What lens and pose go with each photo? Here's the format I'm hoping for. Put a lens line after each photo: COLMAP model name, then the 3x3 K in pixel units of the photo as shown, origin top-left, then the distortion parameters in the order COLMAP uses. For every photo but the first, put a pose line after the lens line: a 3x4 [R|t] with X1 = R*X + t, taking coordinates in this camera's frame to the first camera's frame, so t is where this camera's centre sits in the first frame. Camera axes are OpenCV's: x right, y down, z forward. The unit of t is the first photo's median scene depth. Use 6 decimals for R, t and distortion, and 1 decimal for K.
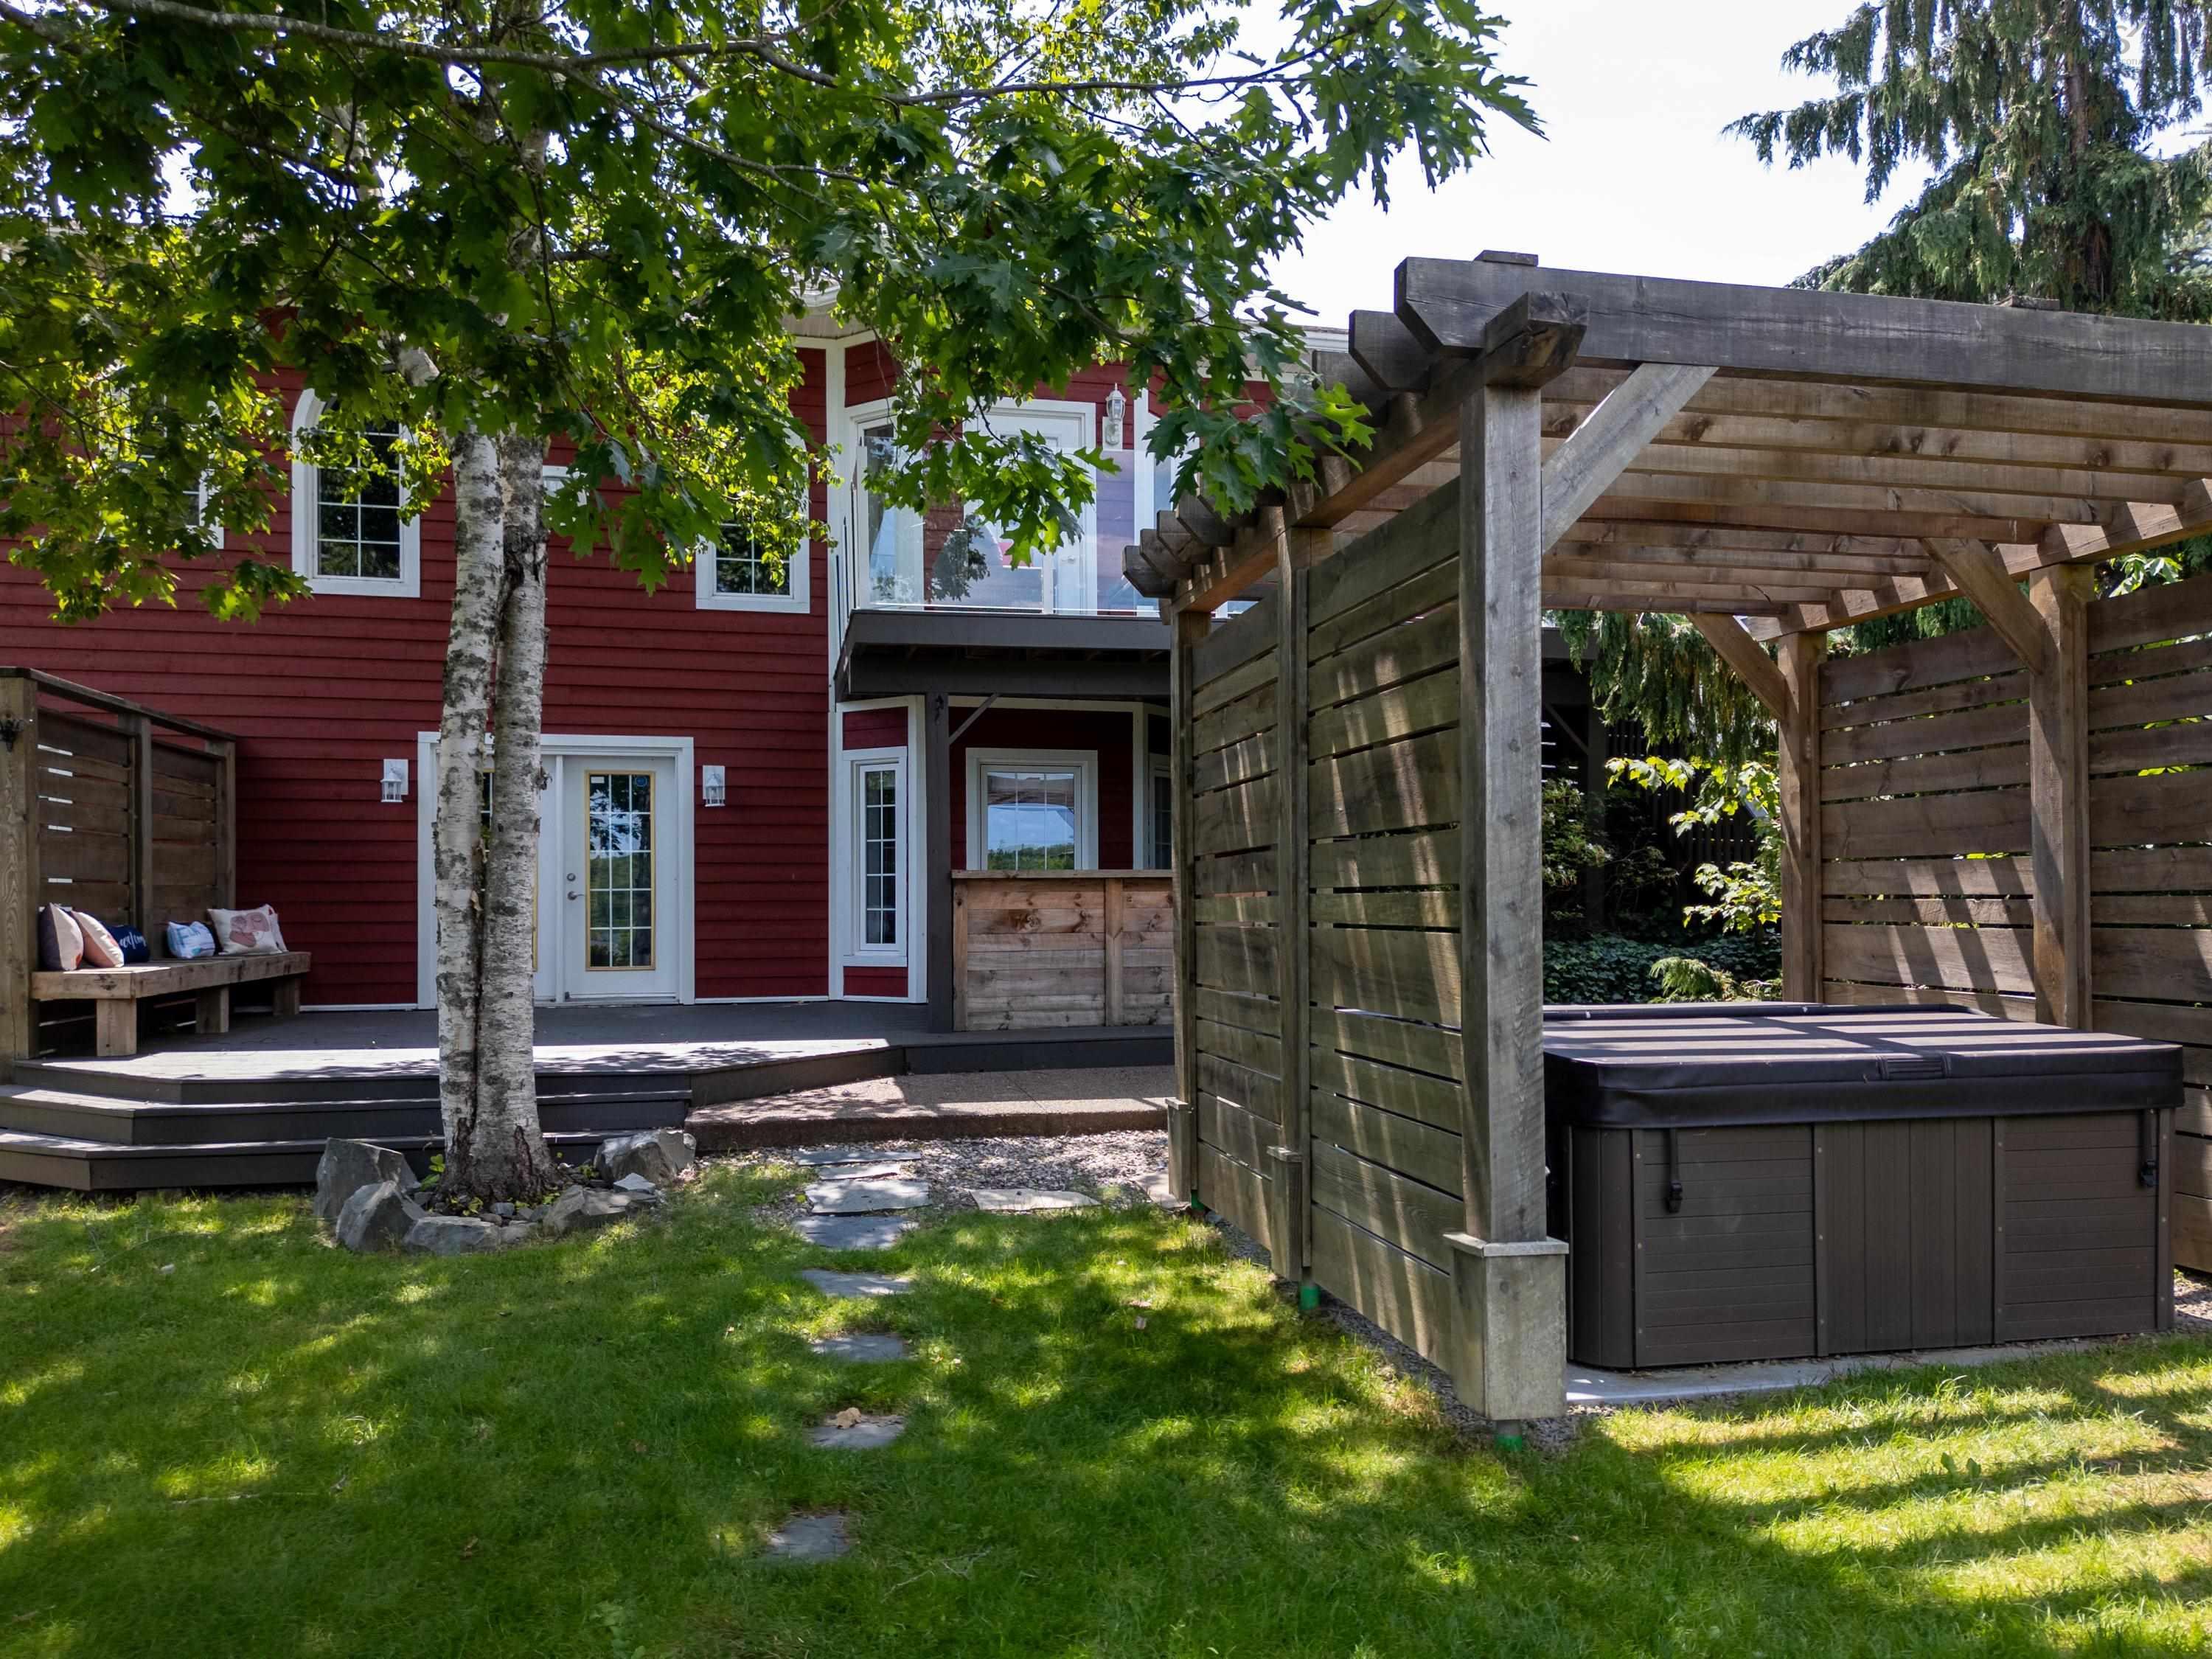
lens RADIAL K [[1578.5, 0, 1105.9], [0, 1578.5, 884.1], [0, 0, 1]] dist [0.106877, -0.142620]
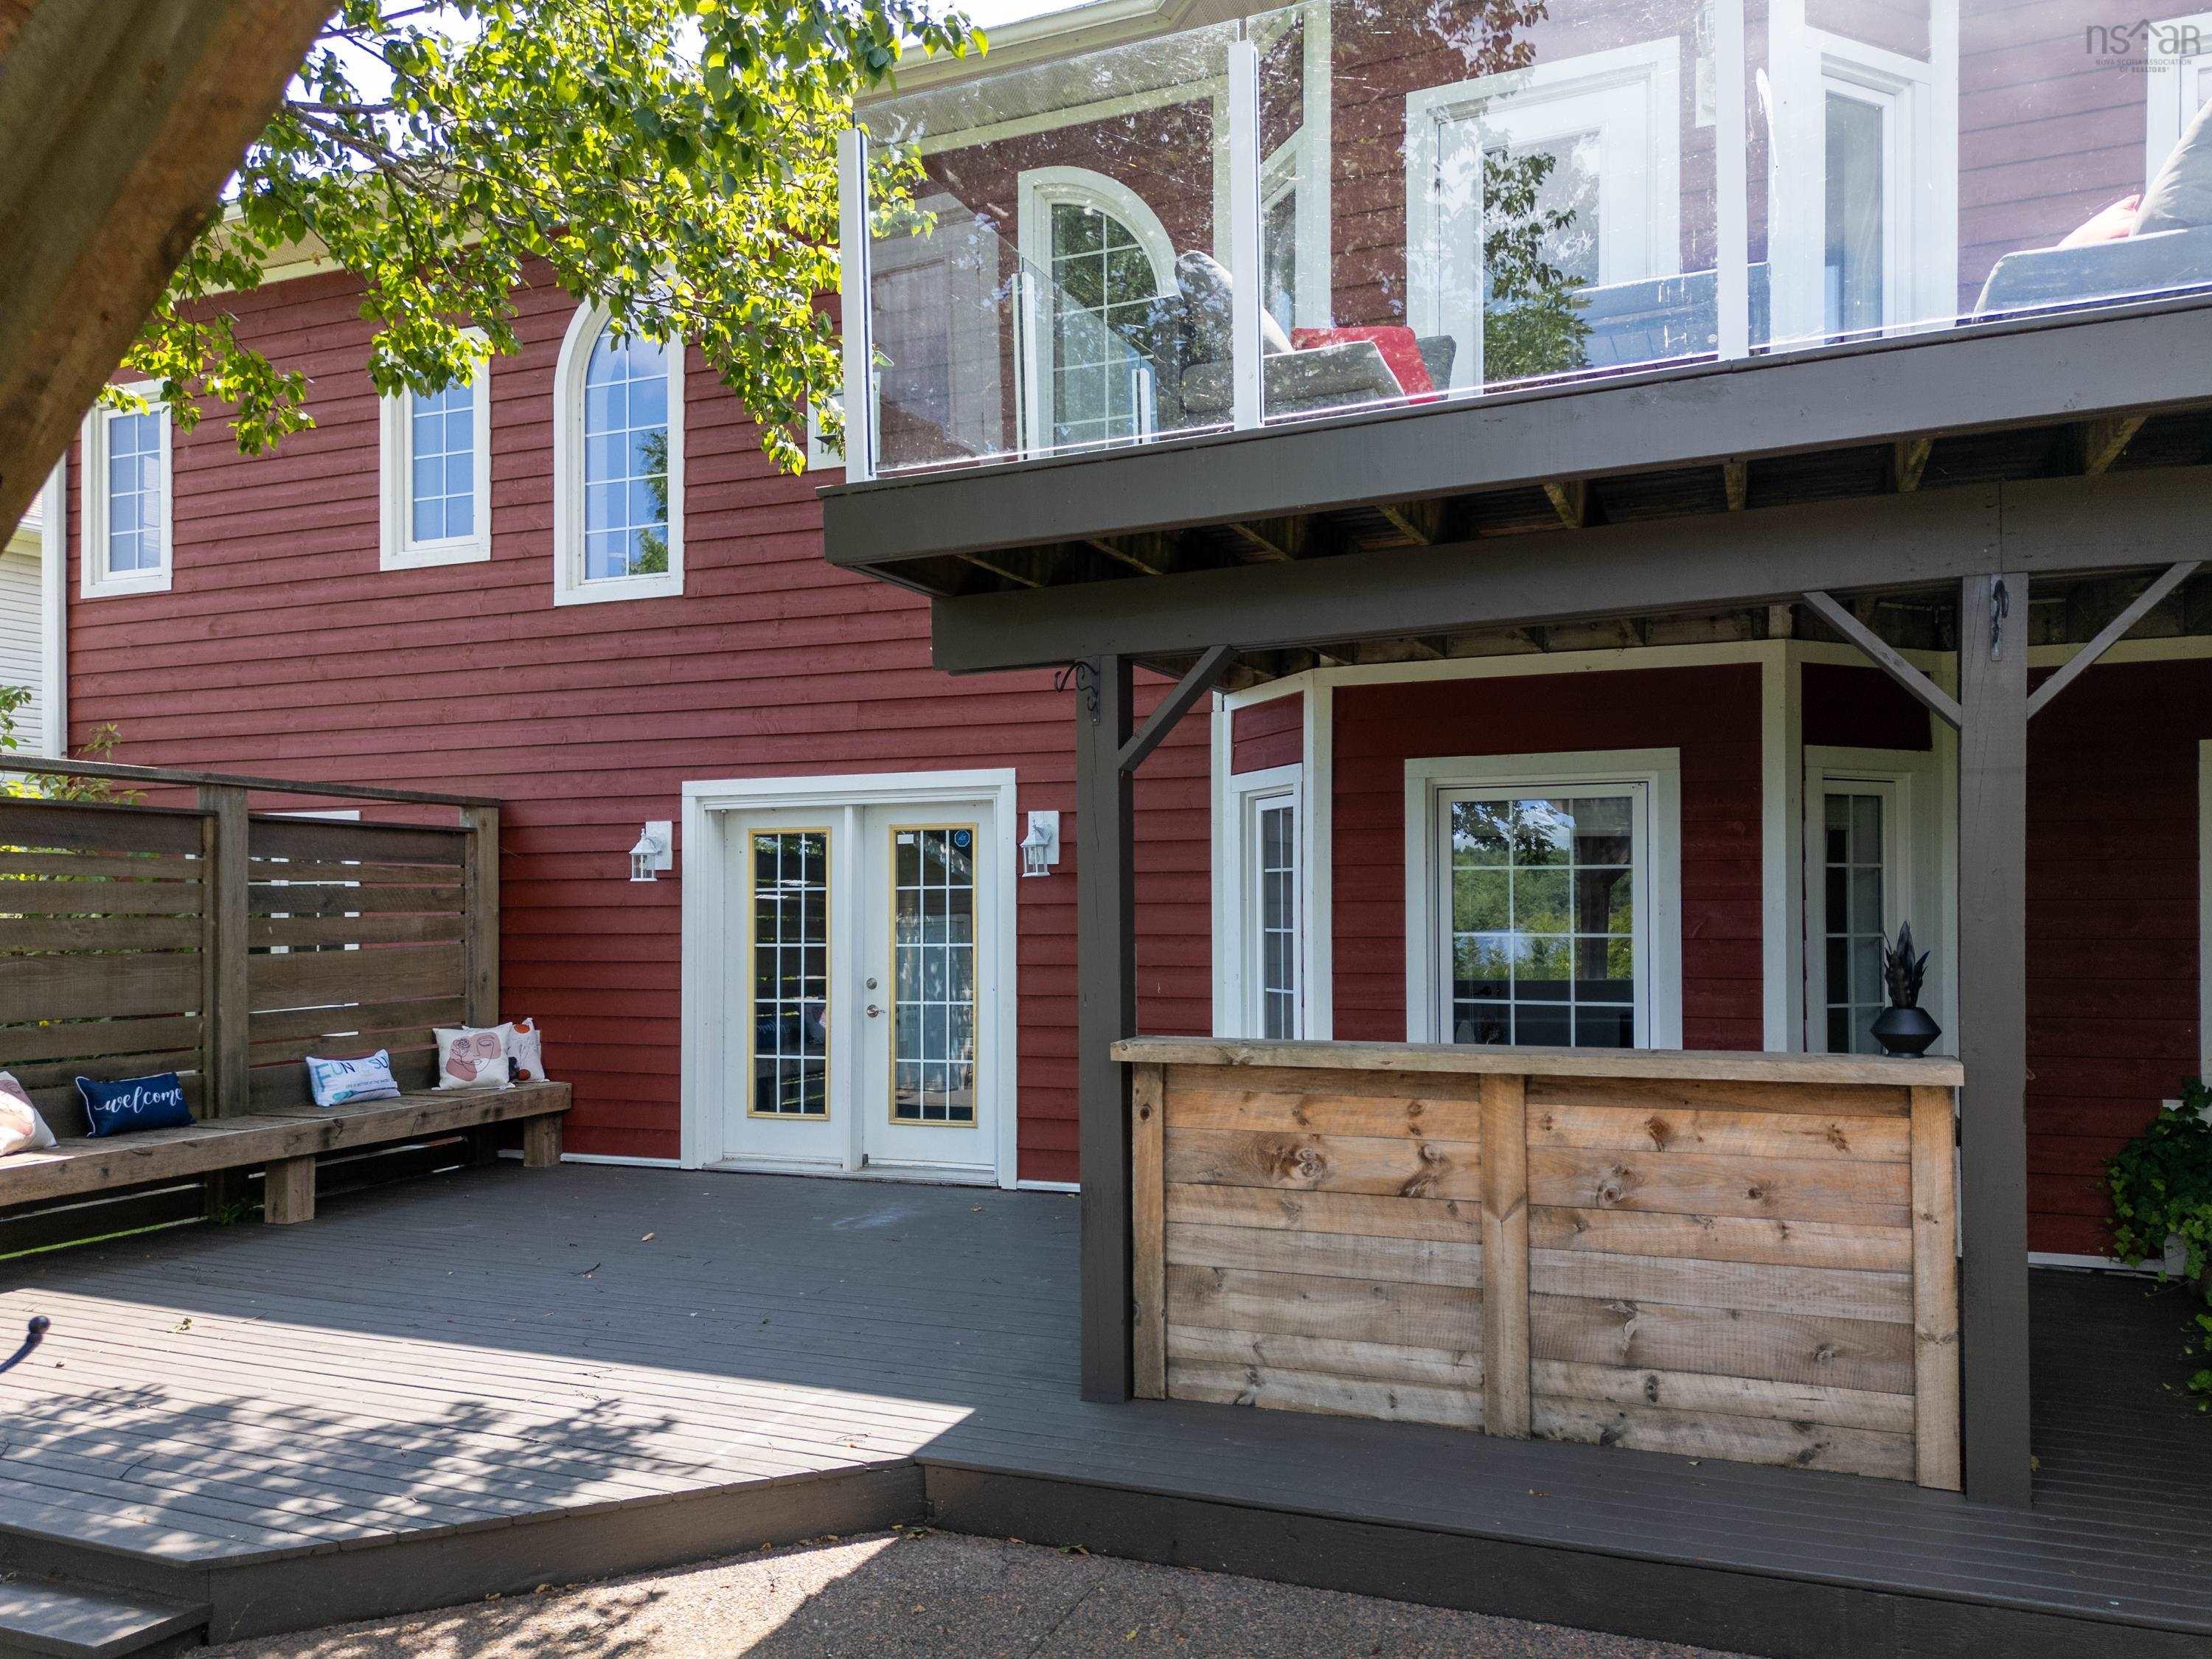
lens RADIAL K [[1578.5, 0, 1105.9], [0, 1578.5, 884.1], [0, 0, 1]] dist [0.106877, -0.142620]
pose [[0.821875, -0.009818, -0.569583, 0.156738], [0.009820, 0.999947, -0.003067, -0.052391], [0.569583, -0.003073, 0.821928, 0.603070]]
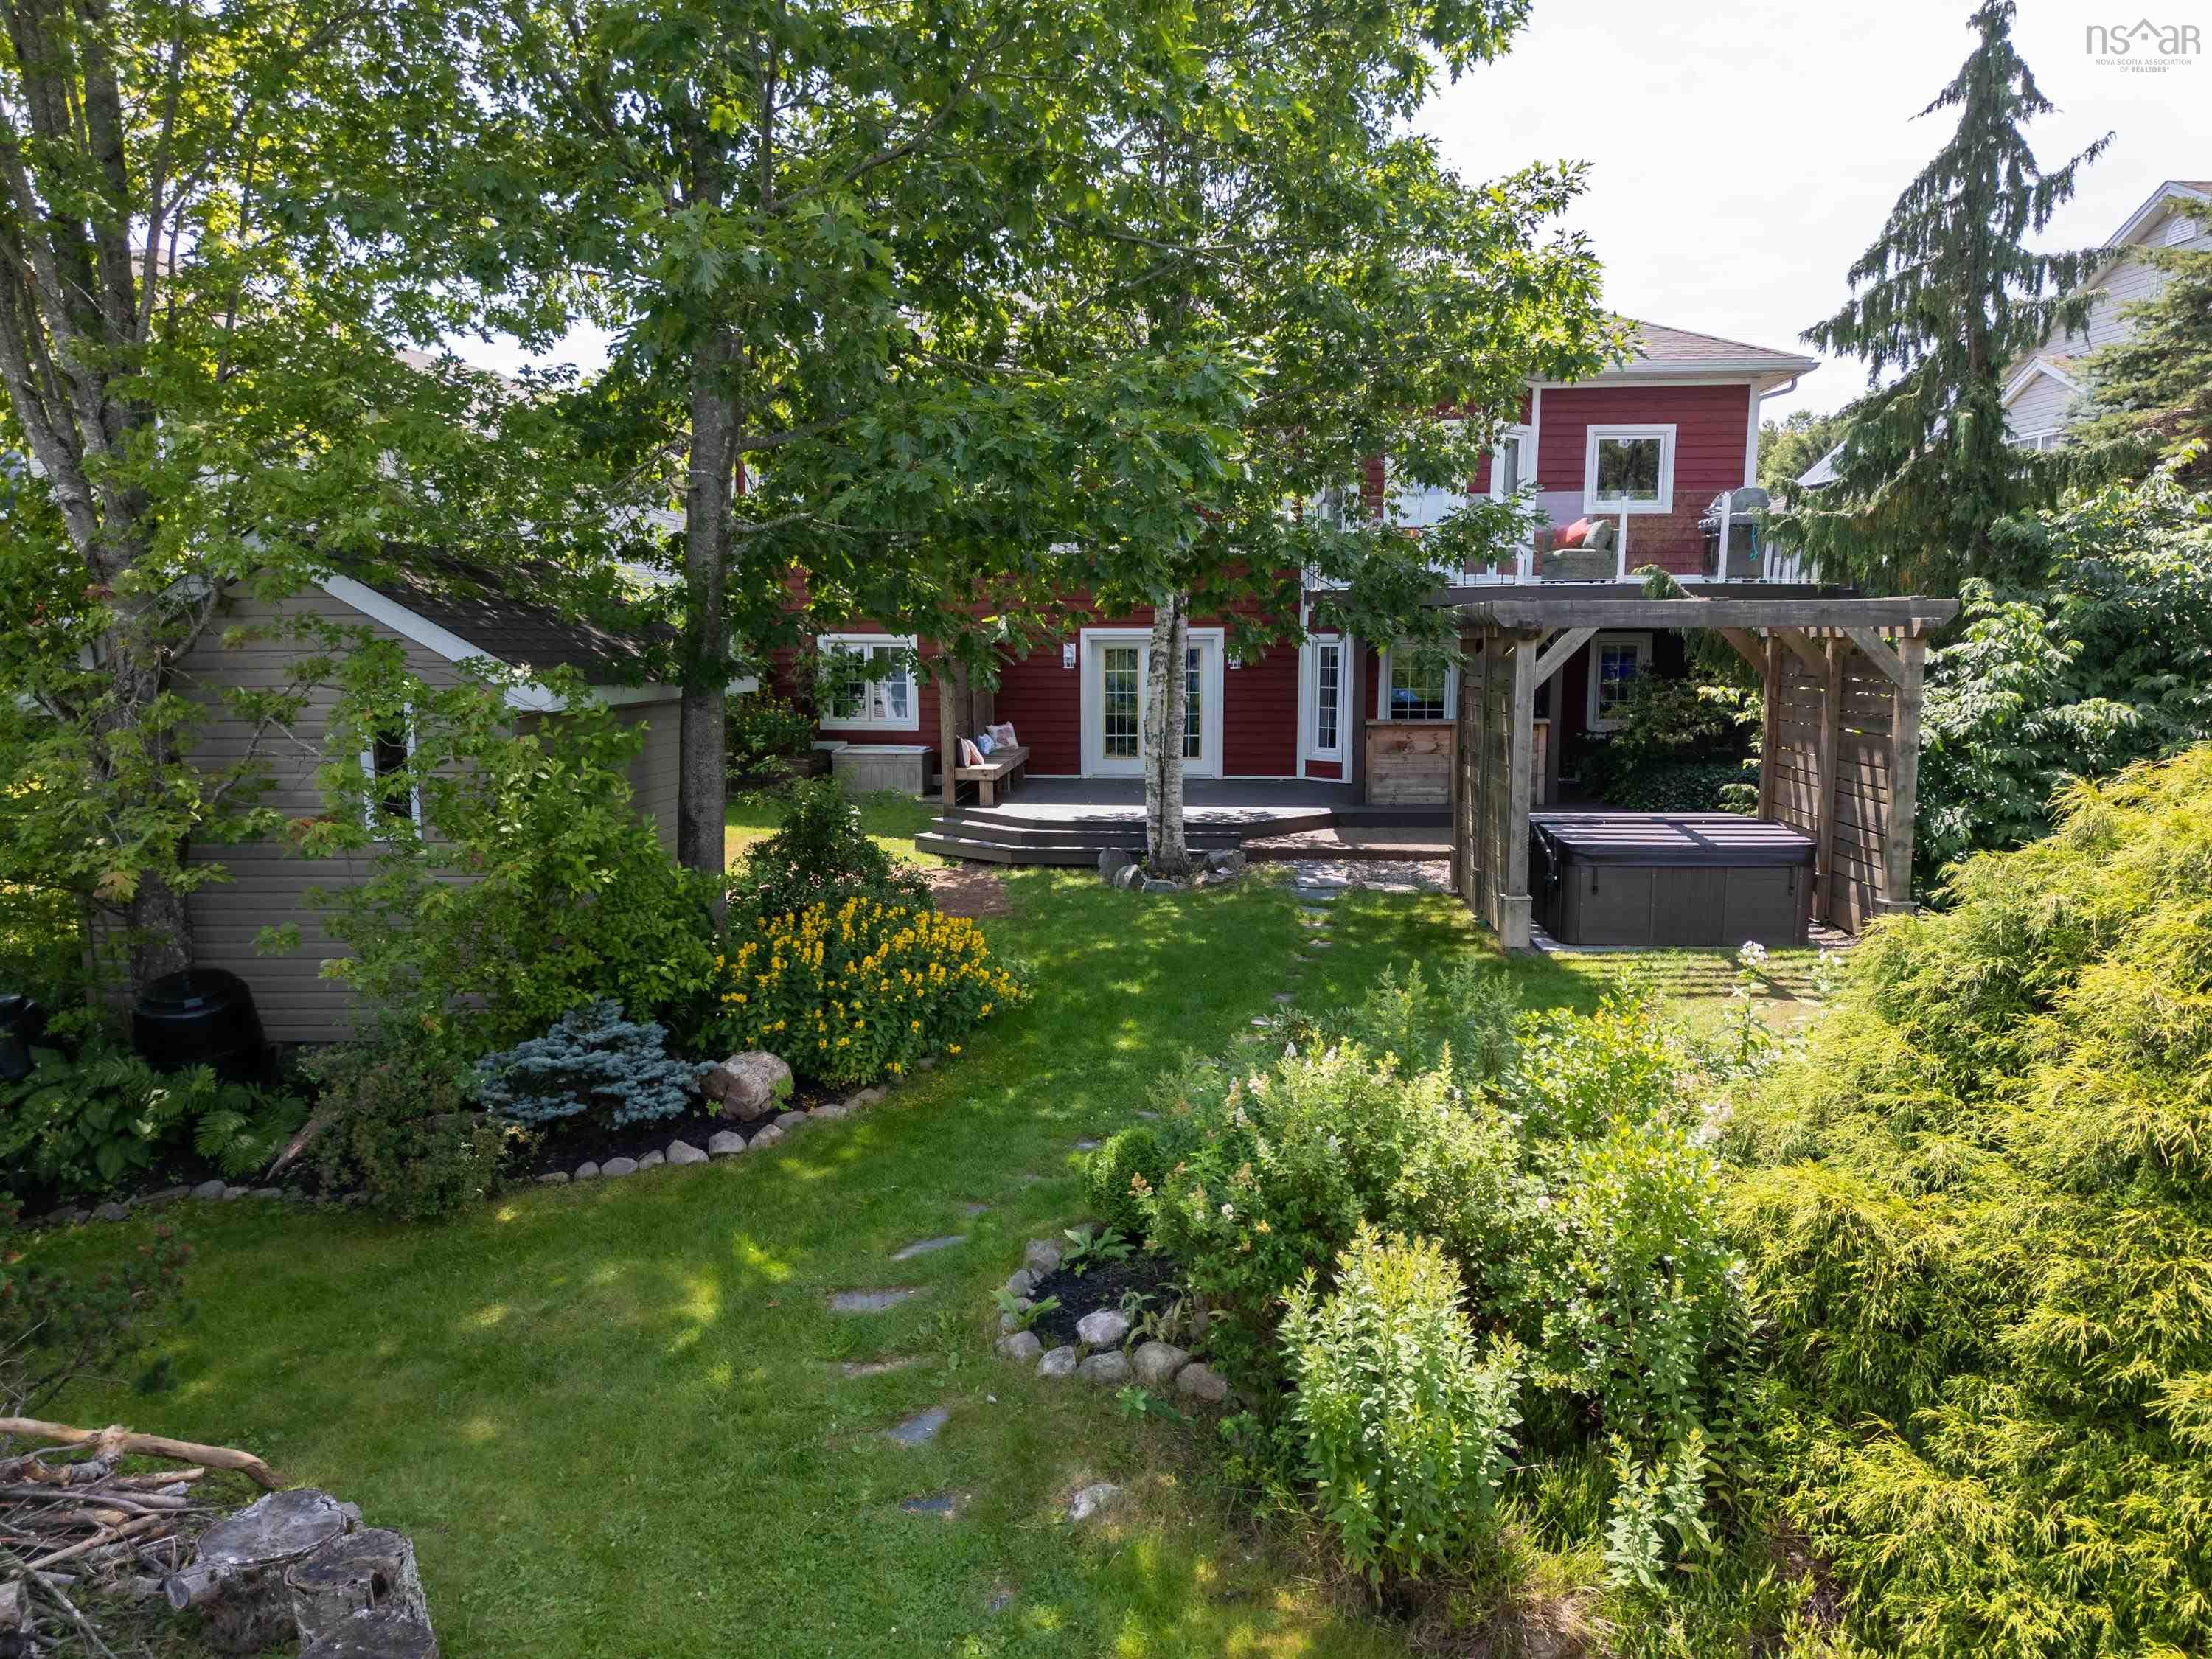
lens RADIAL K [[1590.8, 0, 1104.2], [0, 1590.8, 786.2], [0, 0, 1]] dist [0.125729, -0.147579]
pose [[0.961815, 0.029681, -0.272085, 0.119562], [0.001049, 0.993695, 0.112110, -0.140165], [0.273697, -0.108115, 0.955720, -0.893111]]
